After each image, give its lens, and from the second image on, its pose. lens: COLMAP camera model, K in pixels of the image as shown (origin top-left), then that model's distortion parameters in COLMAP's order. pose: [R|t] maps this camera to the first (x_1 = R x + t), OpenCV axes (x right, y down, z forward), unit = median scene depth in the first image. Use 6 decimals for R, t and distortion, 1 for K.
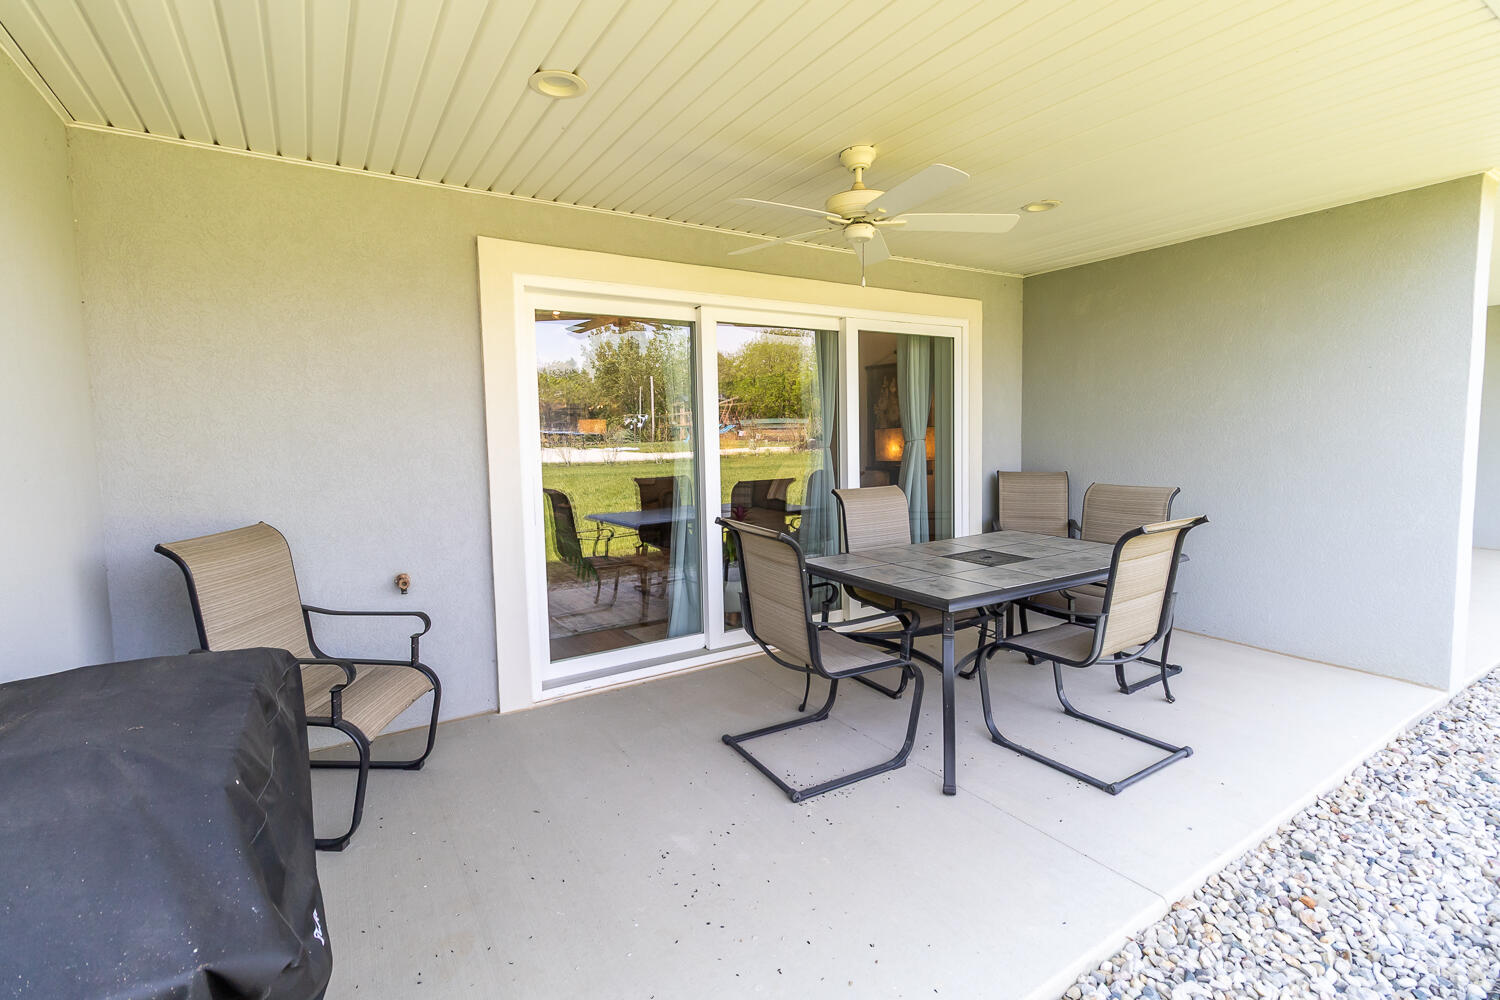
lens RADIAL K [[702.2, 0, 740.6], [0, 702.2, 492.3], [0, 0, 1]] dist [0.000394, -0.000121]
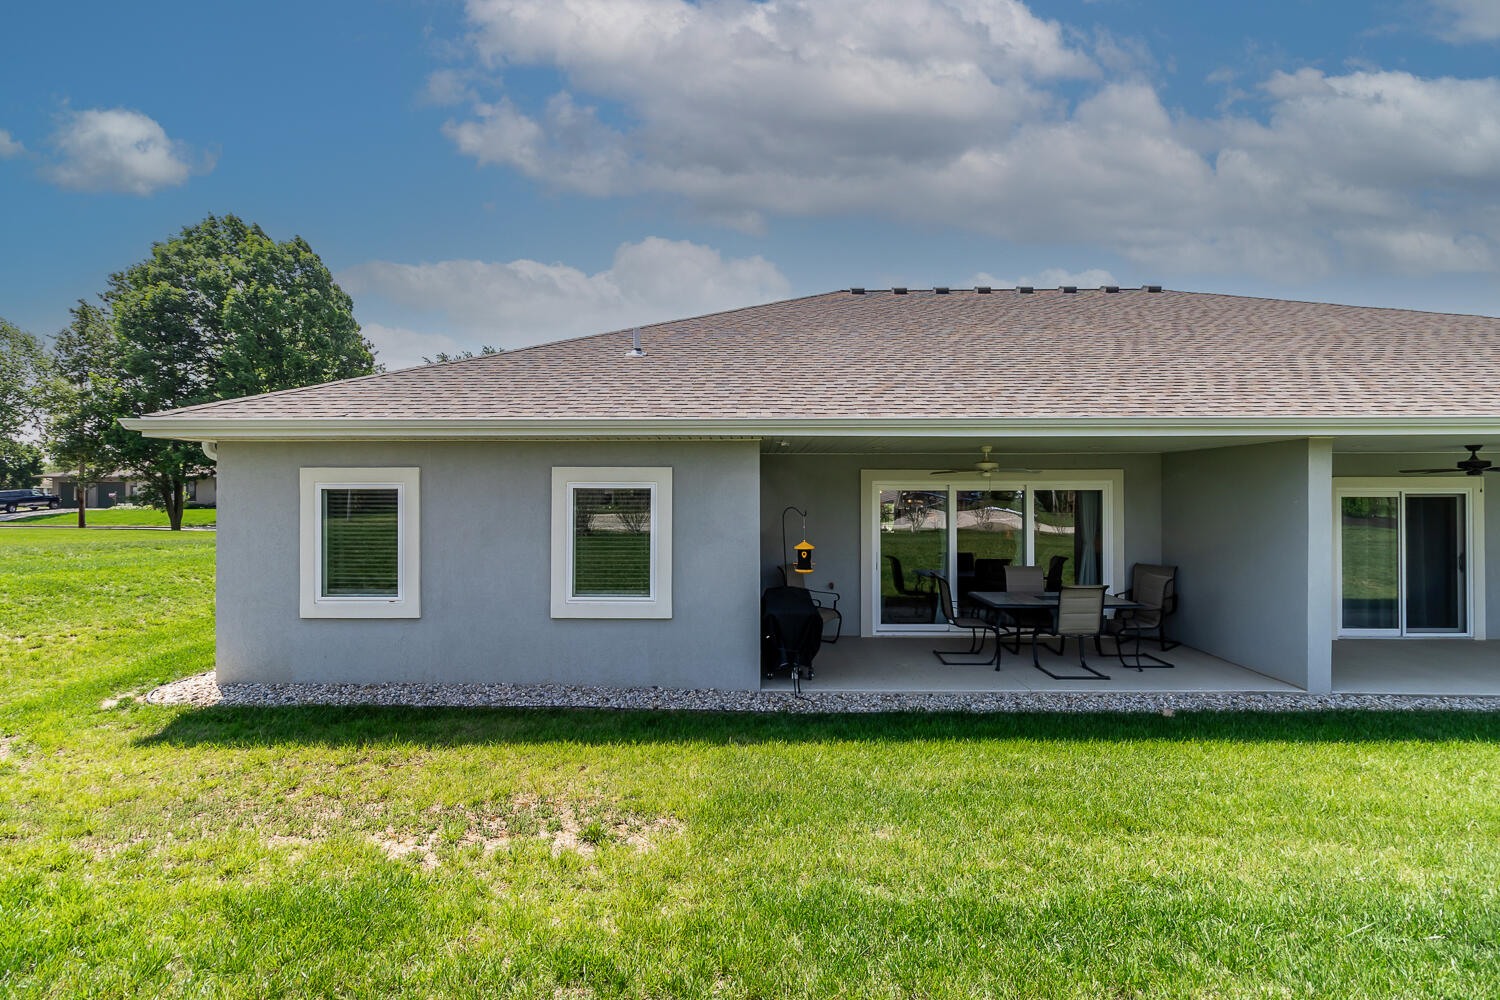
lens RADIAL K [[702.2, 0, 740.6], [0, 702.2, 492.3], [0, 0, 1]] dist [0.000394, -0.000121]
pose [[0.834131, 0.016162, -0.551330, 0.671066], [-0.064705, 0.995536, -0.068712, -0.028293], [0.547758, 0.092988, 0.831453, -1.391041]]
